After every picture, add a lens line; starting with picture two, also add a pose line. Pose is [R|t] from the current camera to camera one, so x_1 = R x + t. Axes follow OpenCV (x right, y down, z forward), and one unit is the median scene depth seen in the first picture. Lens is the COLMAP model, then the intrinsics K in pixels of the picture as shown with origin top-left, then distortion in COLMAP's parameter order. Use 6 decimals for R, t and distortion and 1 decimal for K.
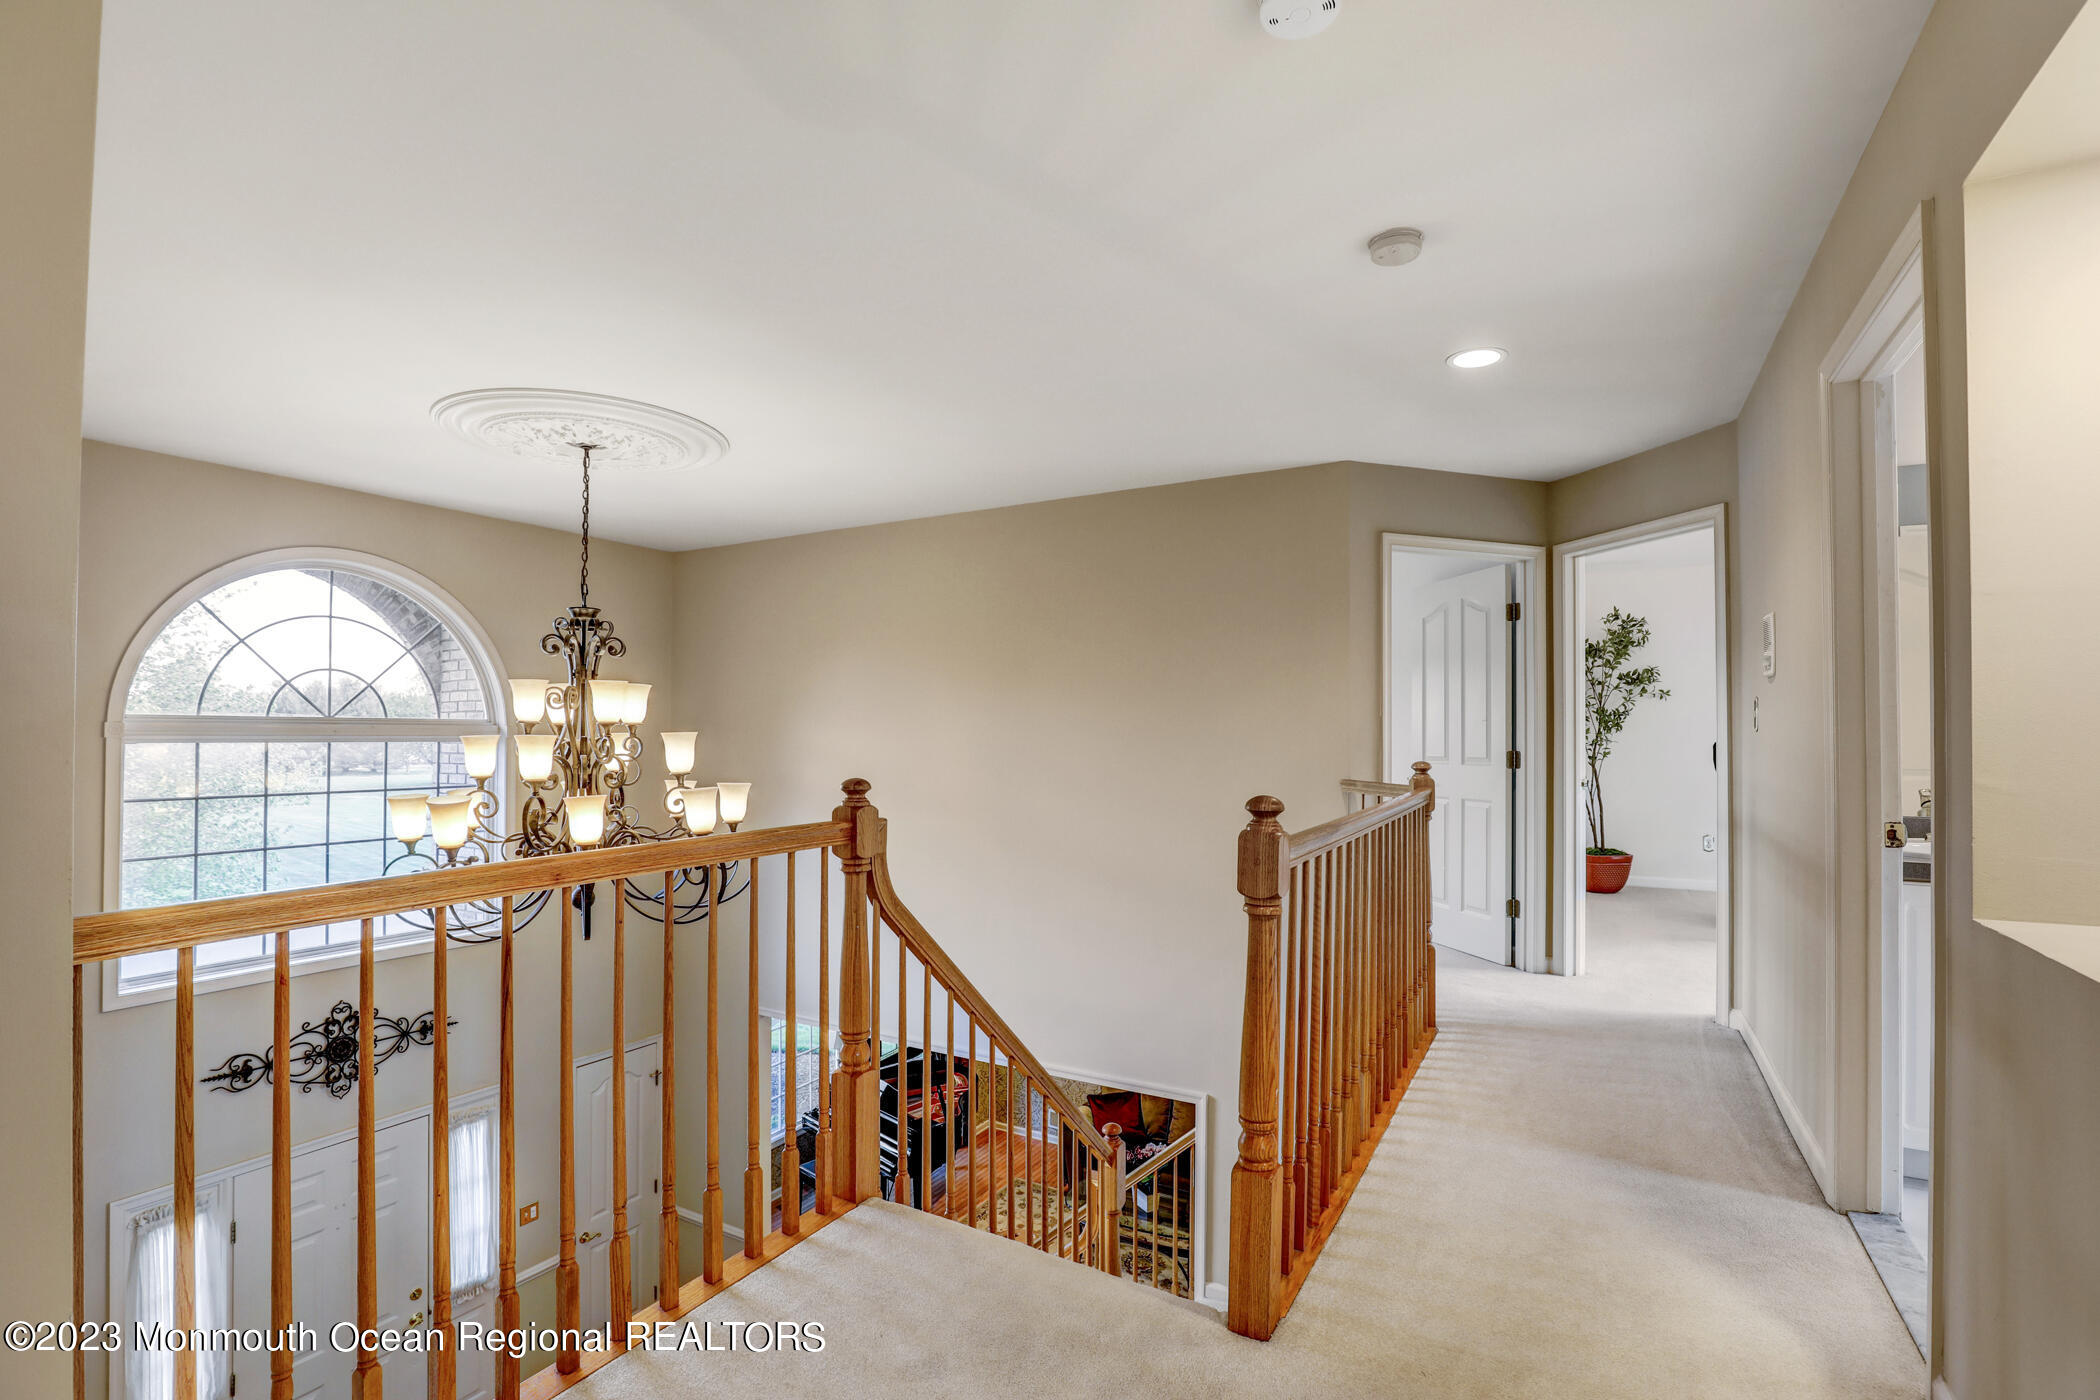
lens RADIAL K [[980.9, 0, 1064.2], [0, 980.9, 711.2], [0, 0, 1]] dist [-0.037862, 0.006866]
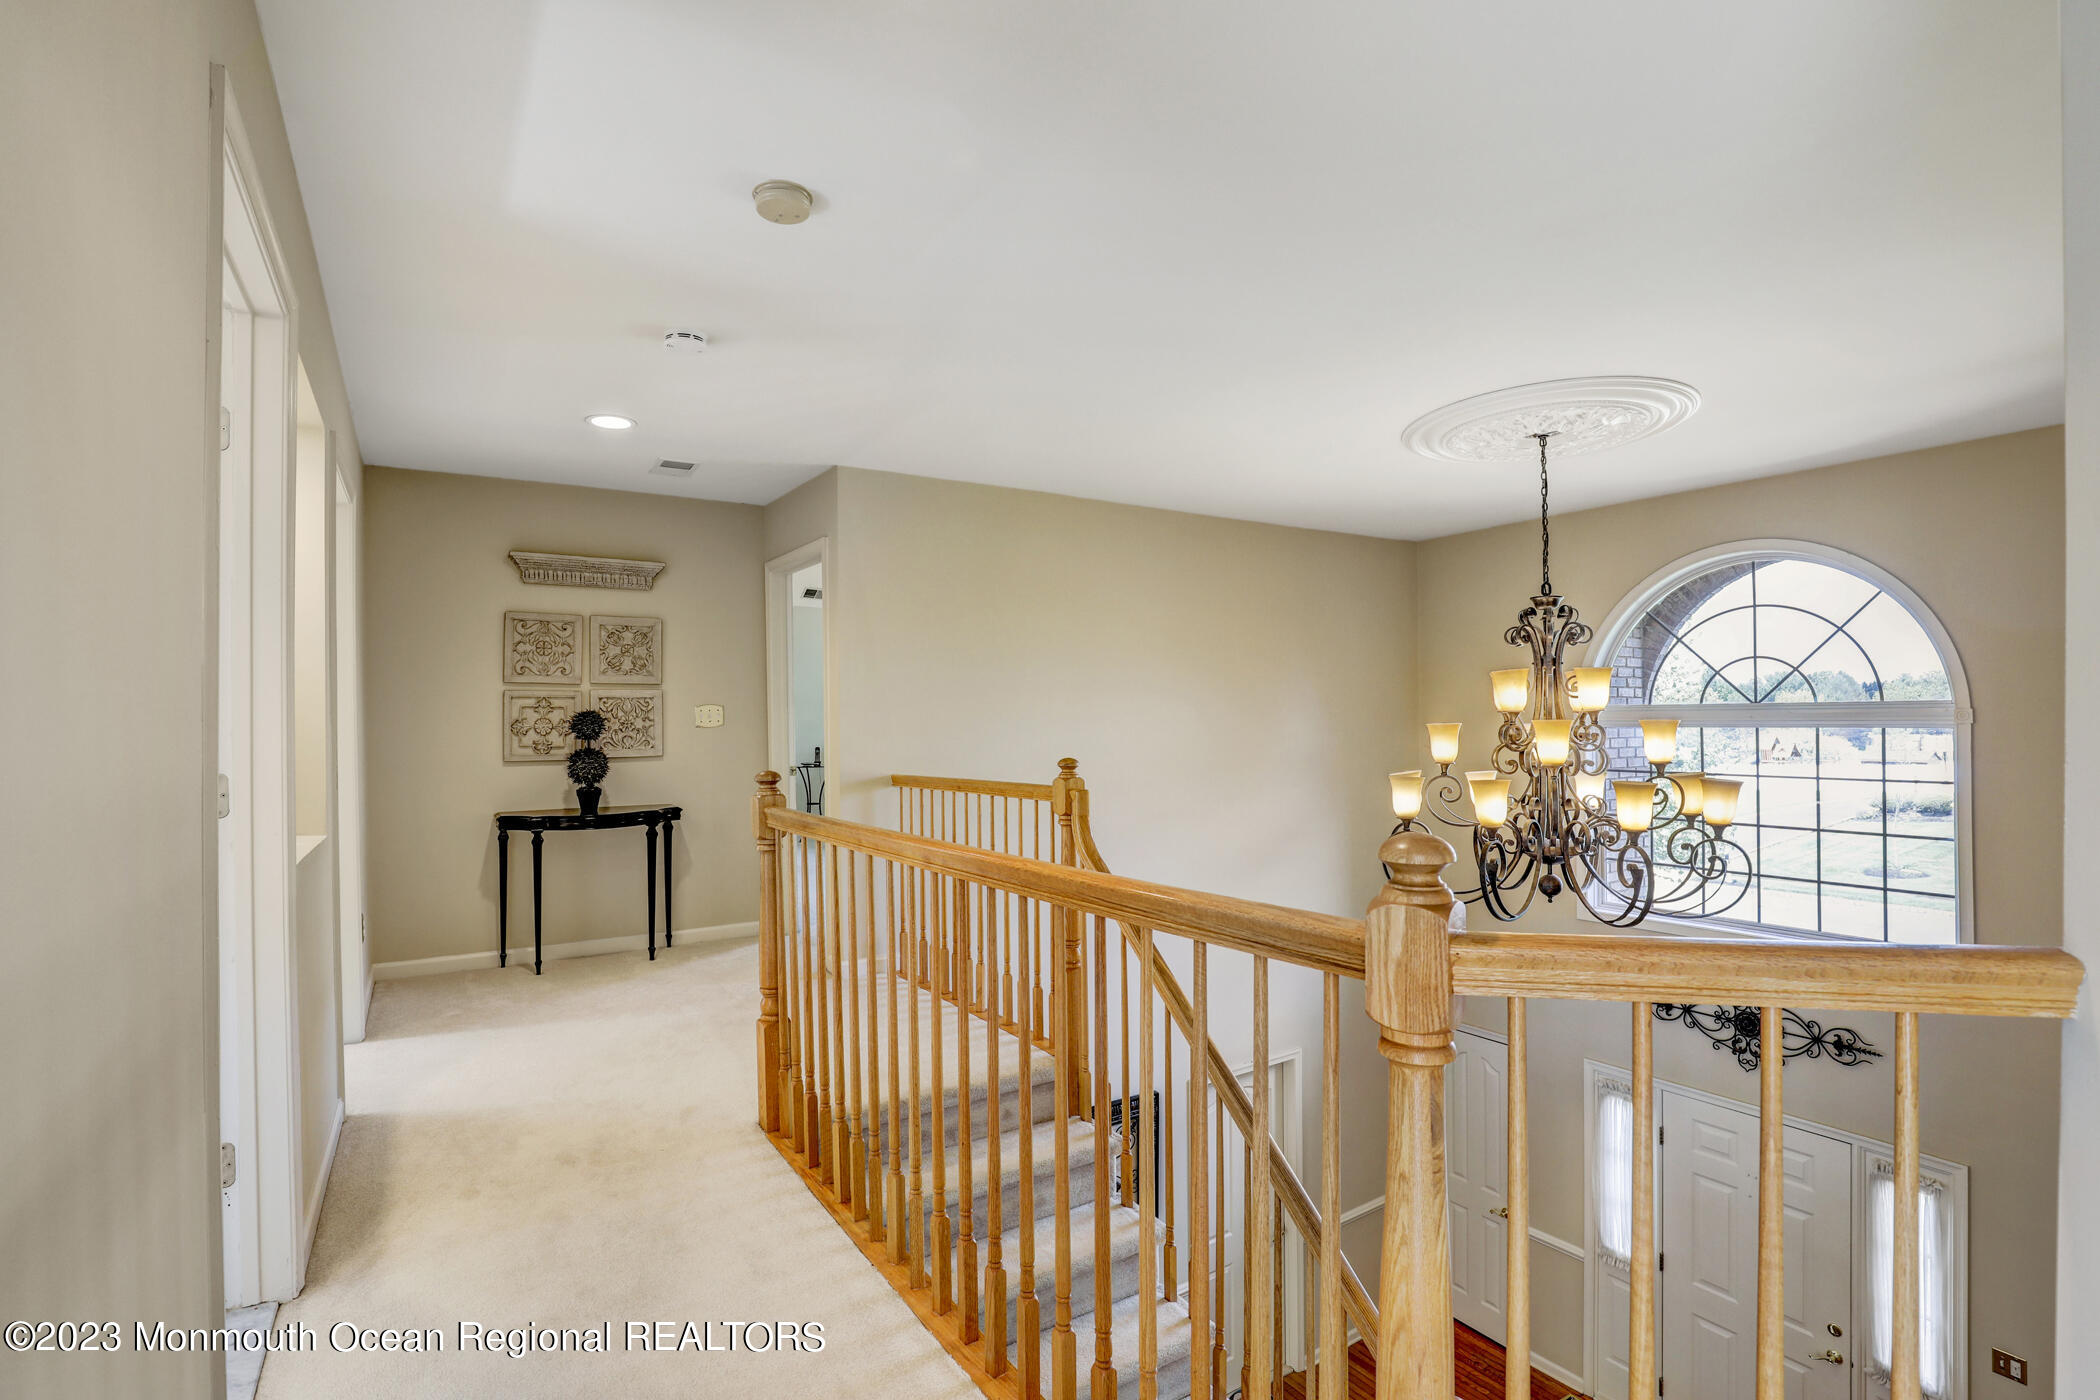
lens RADIAL K [[980.9, 0, 1044.2], [0, 980.9, 694.2], [0, 0, 1]] dist [-0.037862, 0.006866]
pose [[-0.463711, -0.016459, -0.885833, 0.524611], [0.022606, 0.999282, -0.030401, 0.010717], [0.885698, -0.034122, -0.463006, 0.822910]]
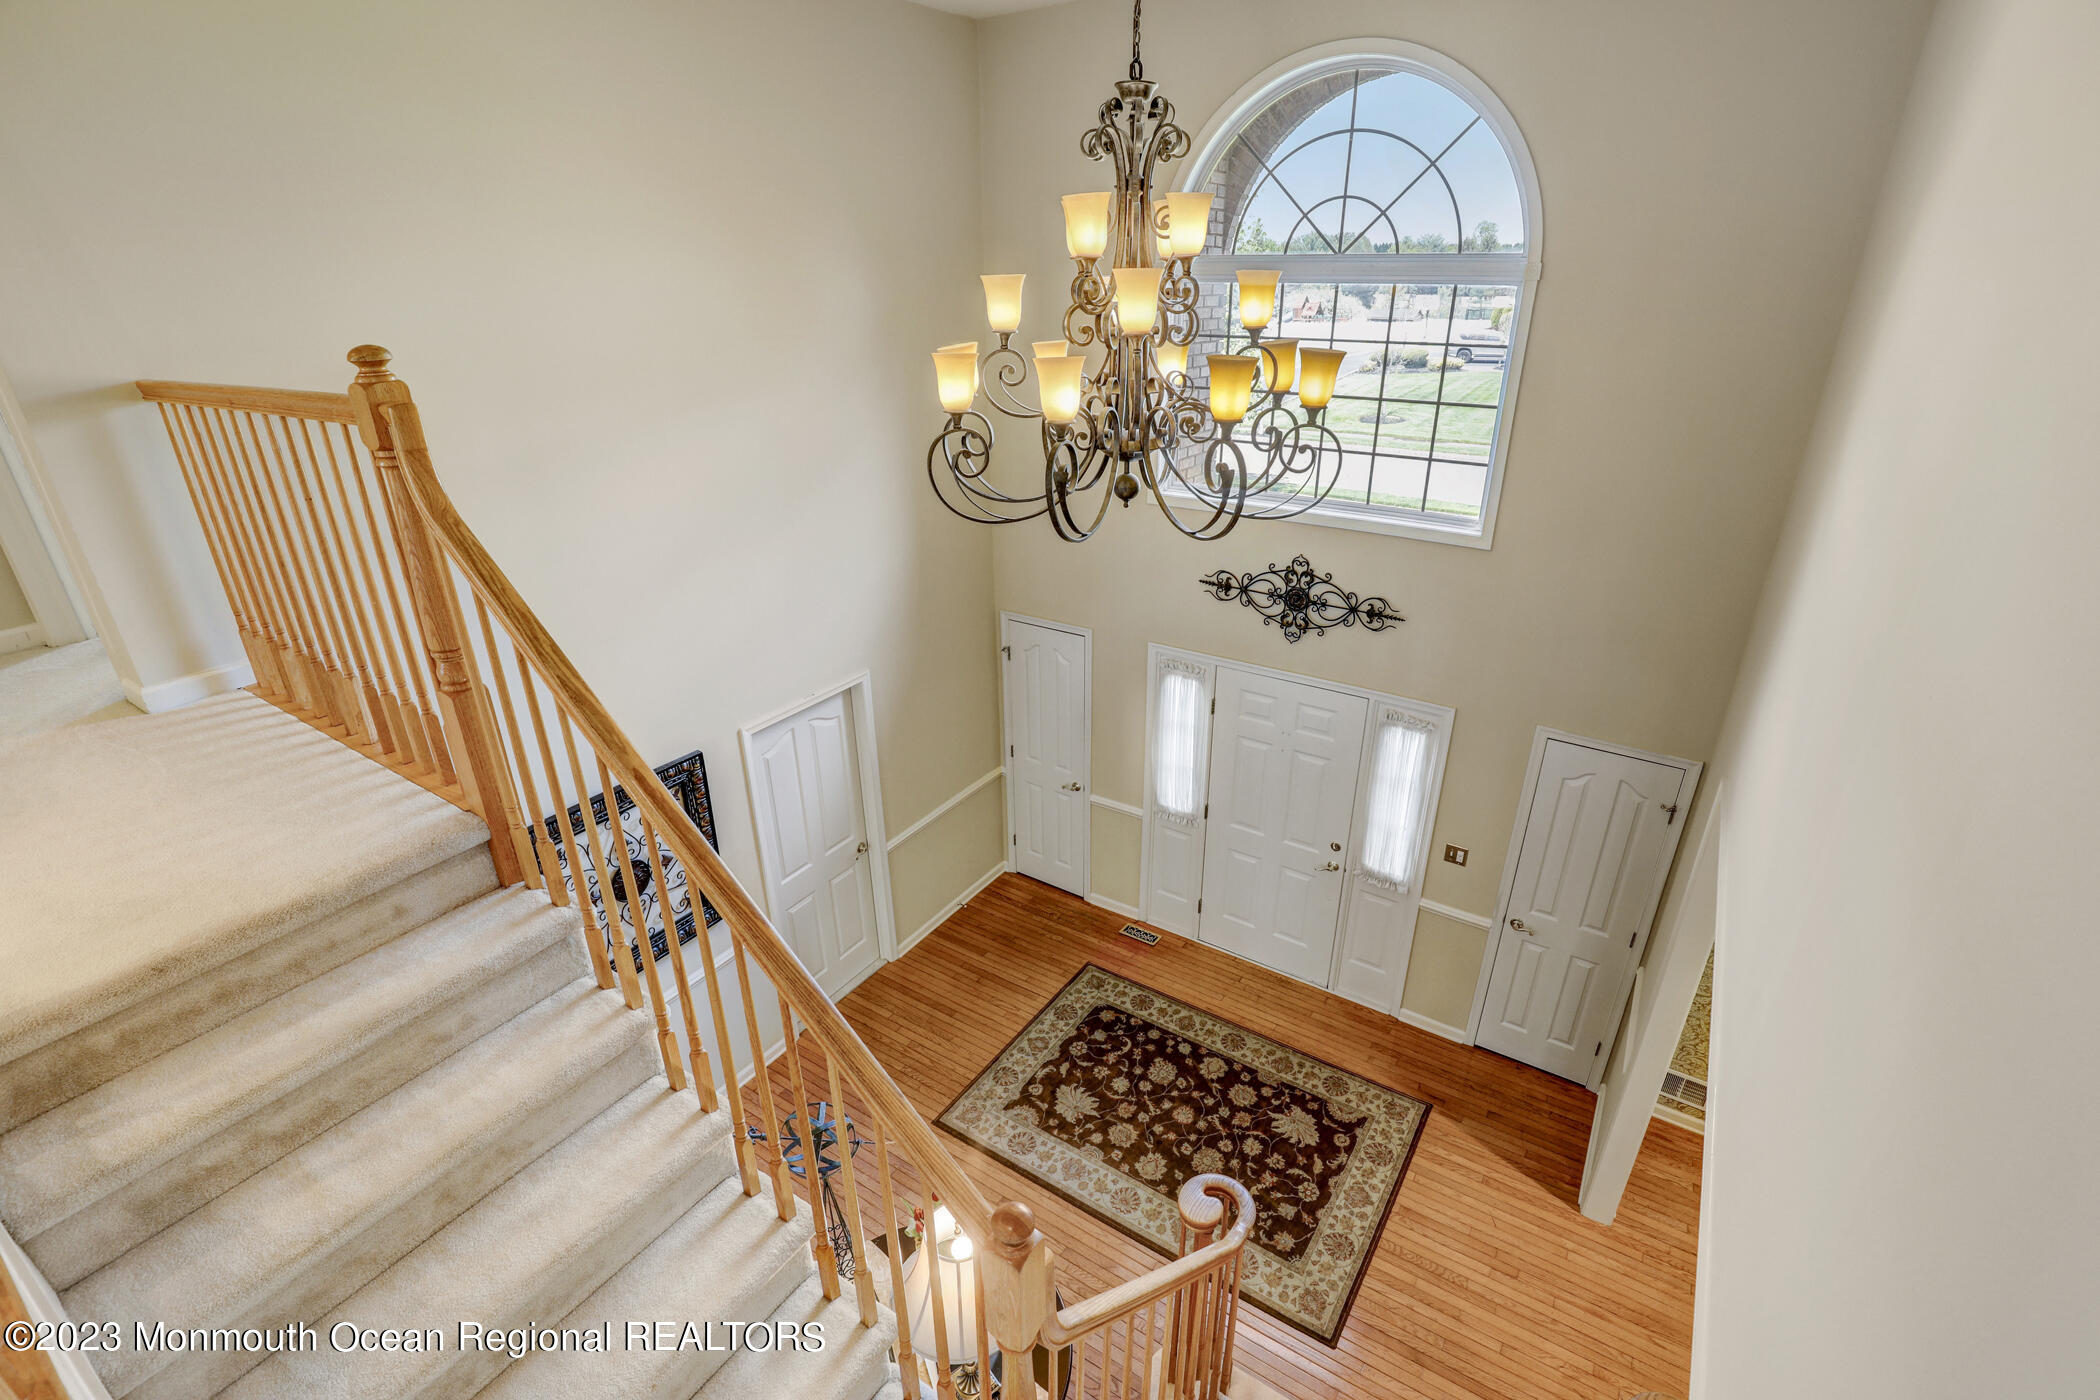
lens RADIAL K [[980.9, 0, 1064.6], [0, 980.9, 712.1], [0, 0, 1]] dist [-0.037862, 0.006866]
pose [[-0.055528, 0.413039, -0.909019, 0.287772], [0.021692, 0.910708, 0.412481, 0.017057], [0.998221, 0.003186, -0.059529, 0.814696]]
